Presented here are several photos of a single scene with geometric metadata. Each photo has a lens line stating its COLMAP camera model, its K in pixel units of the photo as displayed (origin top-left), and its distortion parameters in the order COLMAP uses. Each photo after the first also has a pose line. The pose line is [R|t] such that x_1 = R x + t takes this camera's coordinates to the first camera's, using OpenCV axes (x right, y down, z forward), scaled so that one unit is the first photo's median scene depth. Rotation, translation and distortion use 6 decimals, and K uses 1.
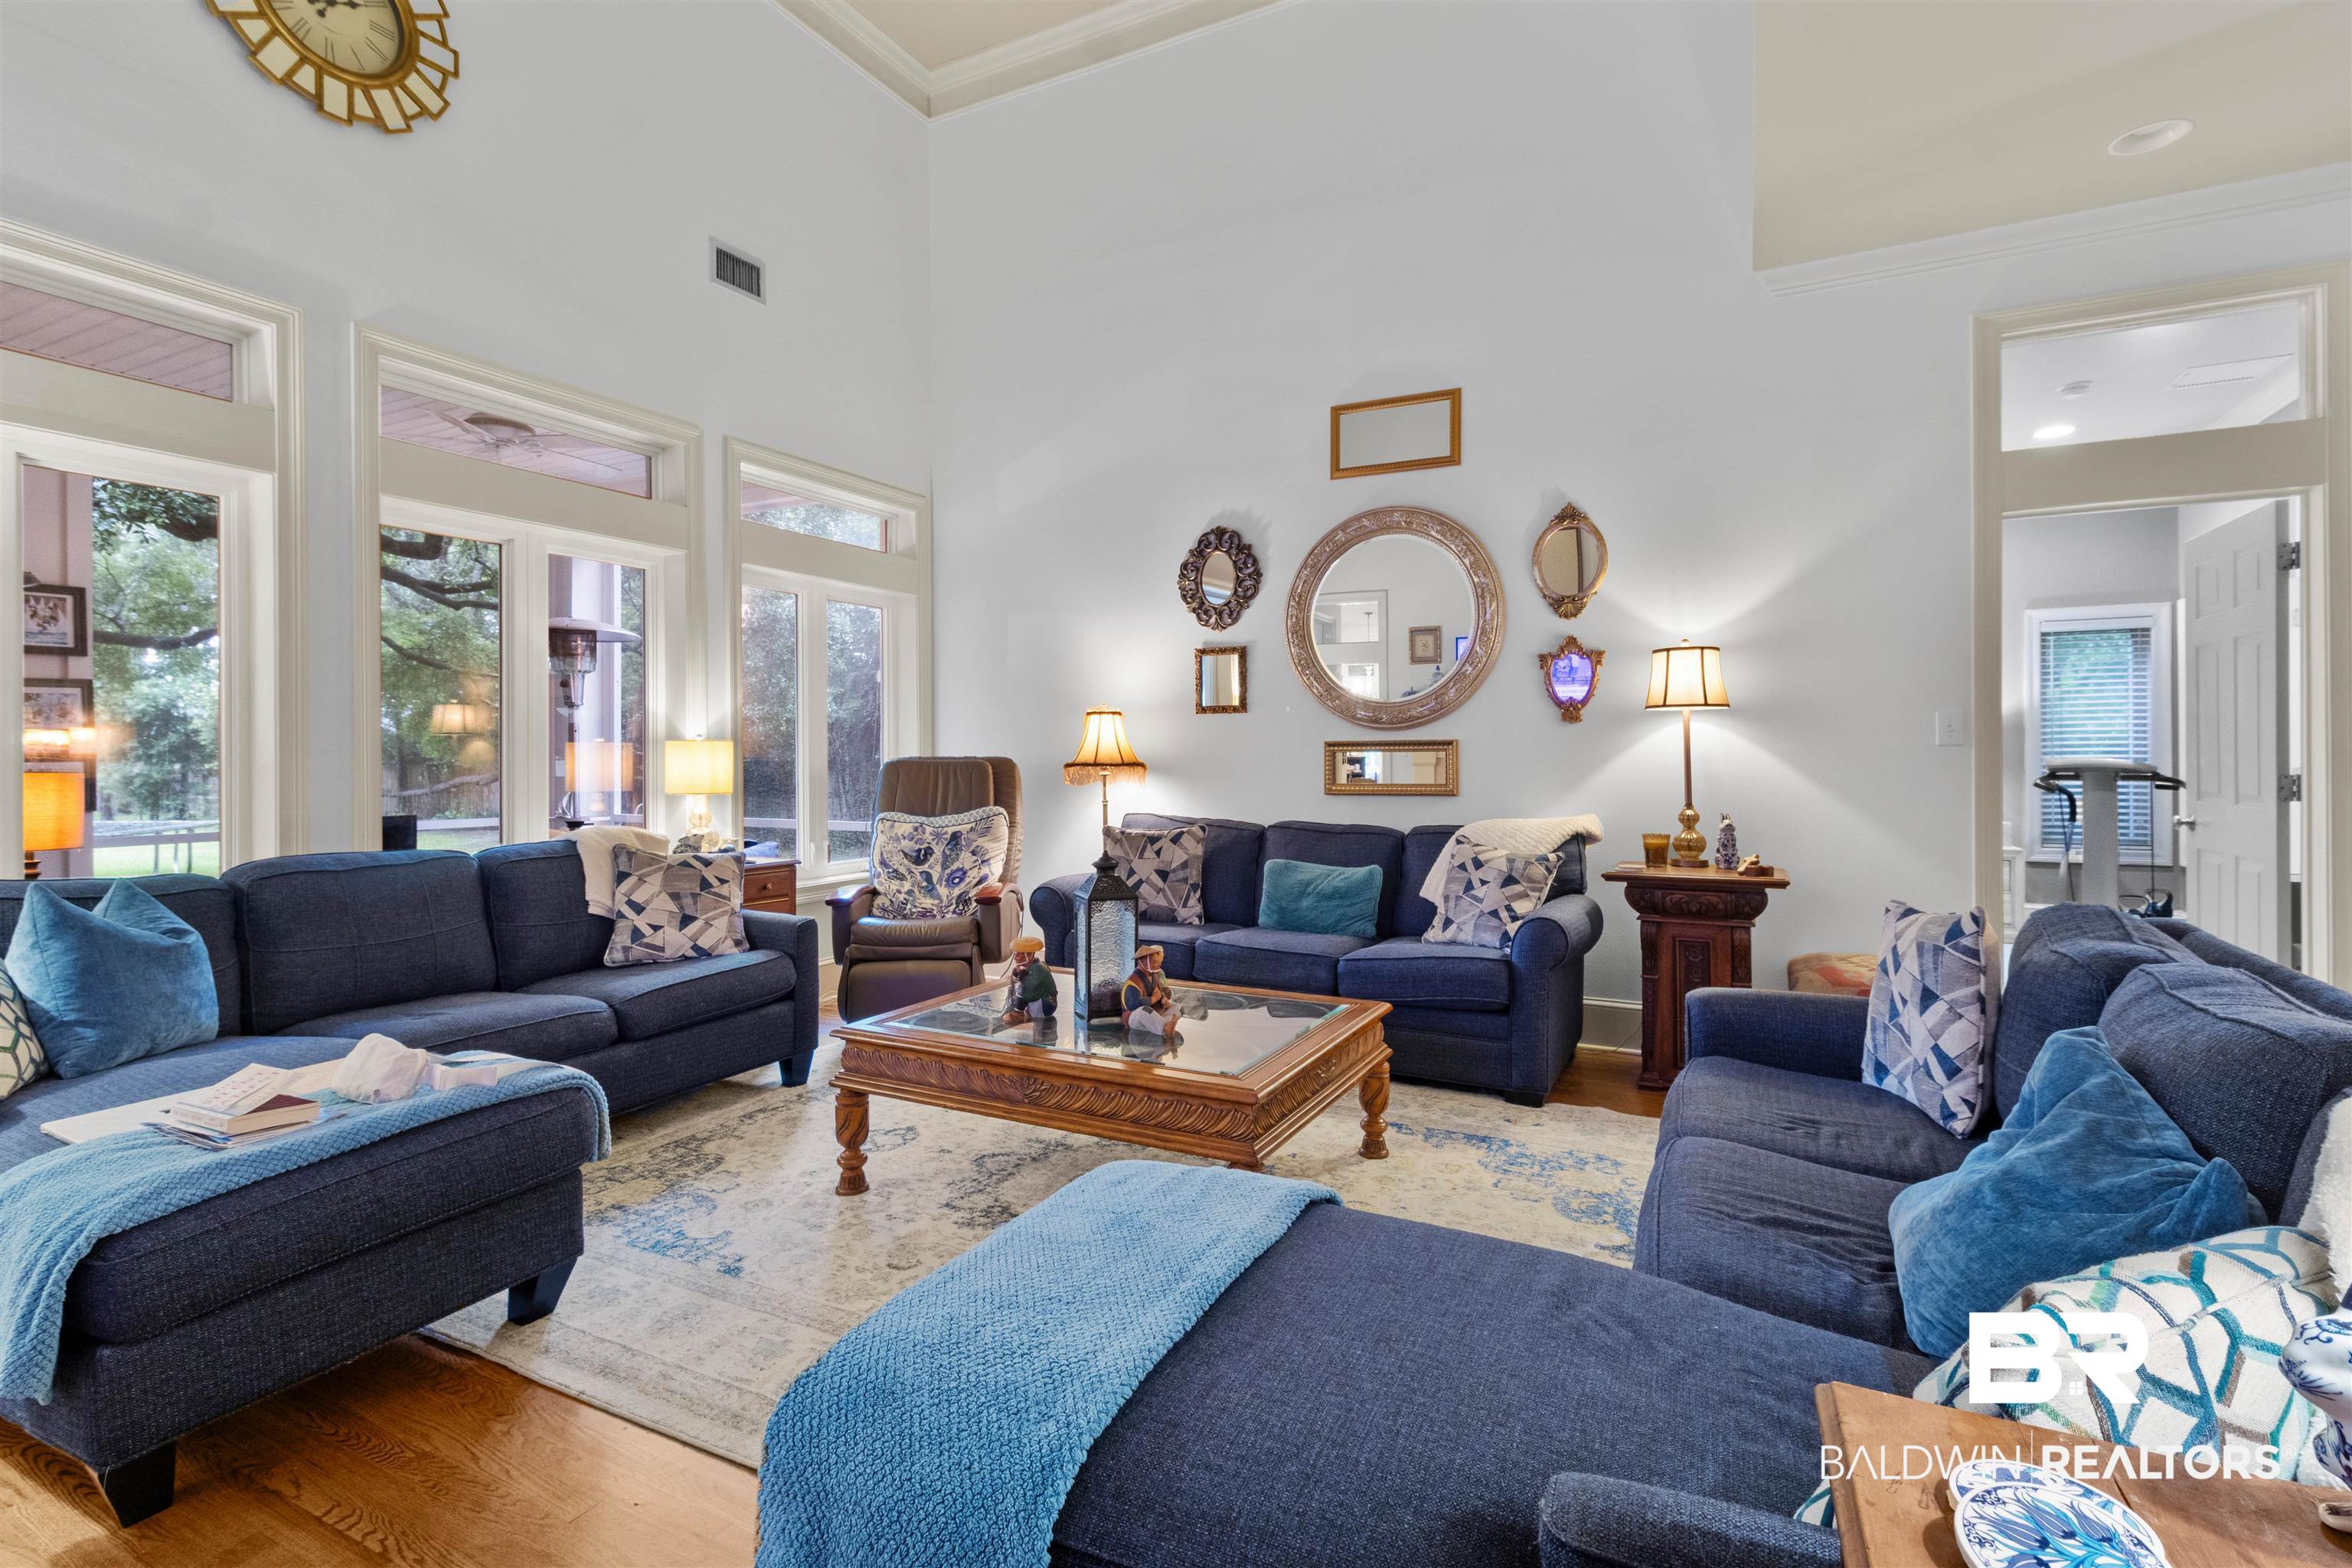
lens RADIAL K [[1094.9, 0, 1188.7], [0, 1094.9, 766.6], [0, 0, 1]] dist [0.008999, -0.001346]
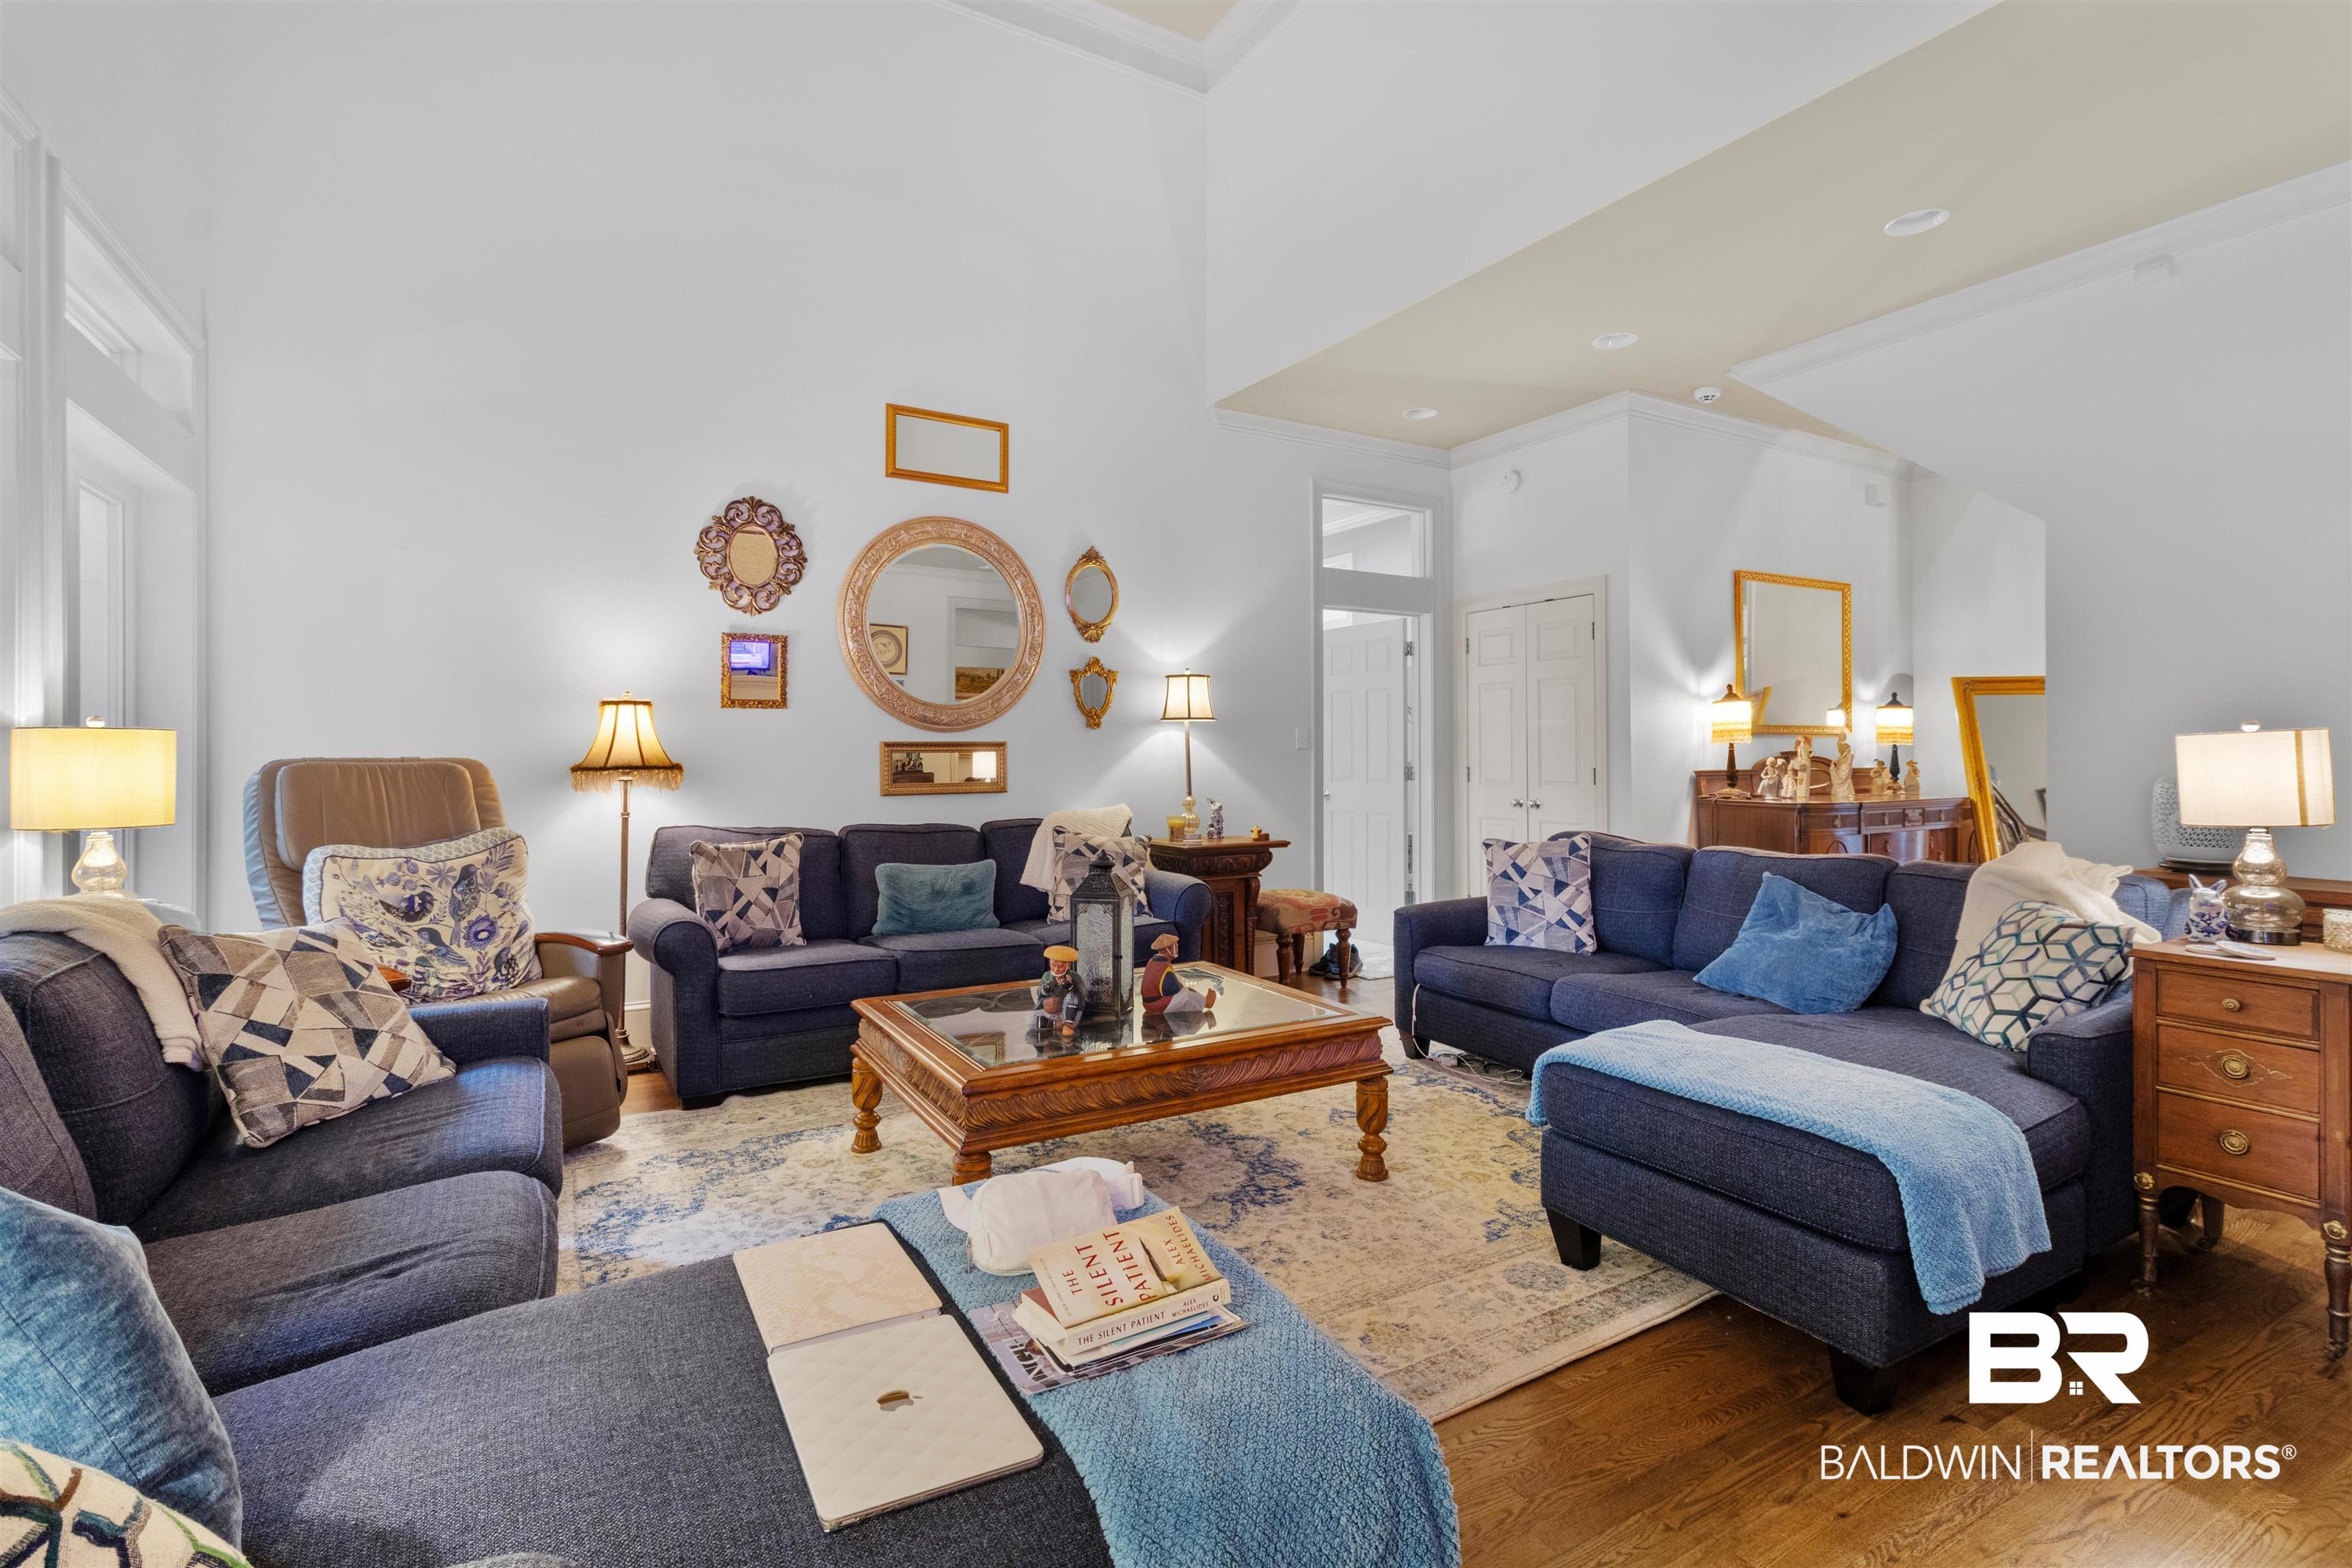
lens RADIAL K [[1094.9, 0, 1176.4], [0, 1094.9, 764.3], [0, 0, 1]] dist [0.008999, -0.001346]
pose [[0.538142, -0.007215, 0.842823, -0.584449], [0.008551, 0.999959, 0.003100, -0.003586], [-0.842811, 0.005539, 0.538182, 0.258502]]
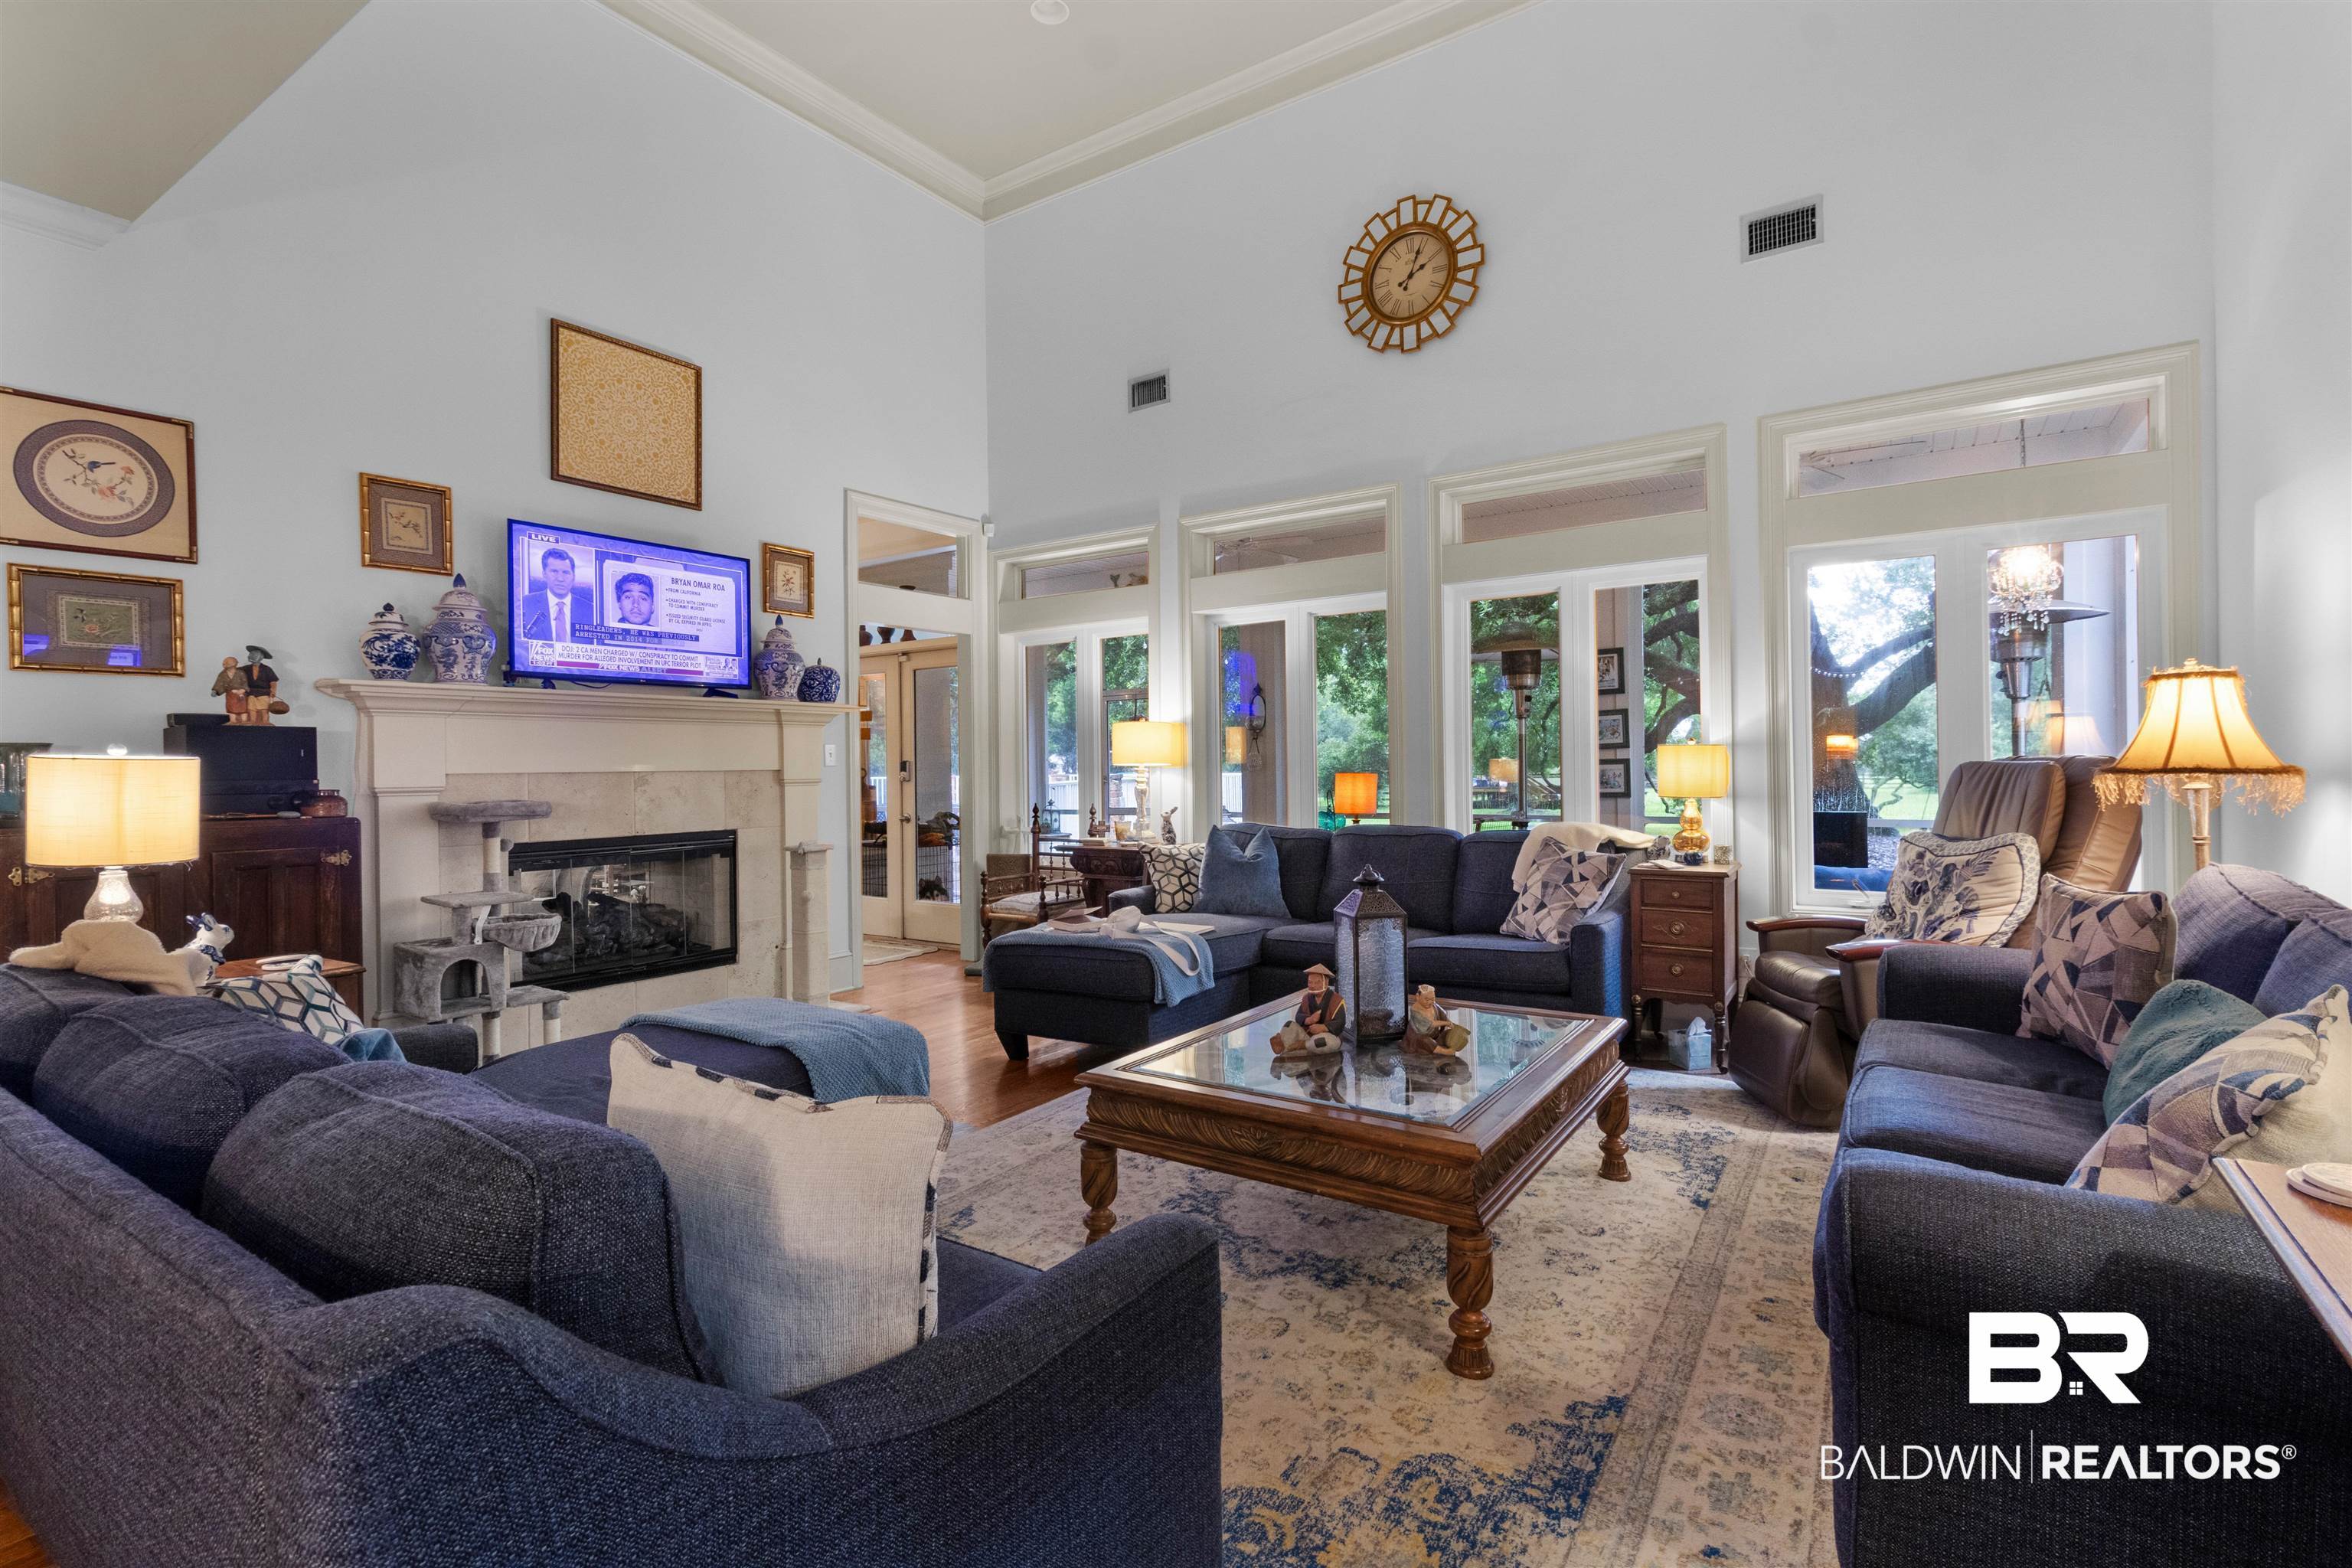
lens RADIAL K [[1094.9, 0, 1179.3], [0, 1094.9, 780.7], [0, 0, 1]] dist [0.008999, -0.001346]
pose [[-0.119263, 0.015693, -0.992739, 0.576391], [0.003693, 0.999875, 0.015362, -0.007505], [0.992856, -0.001834, -0.119306, 0.620733]]
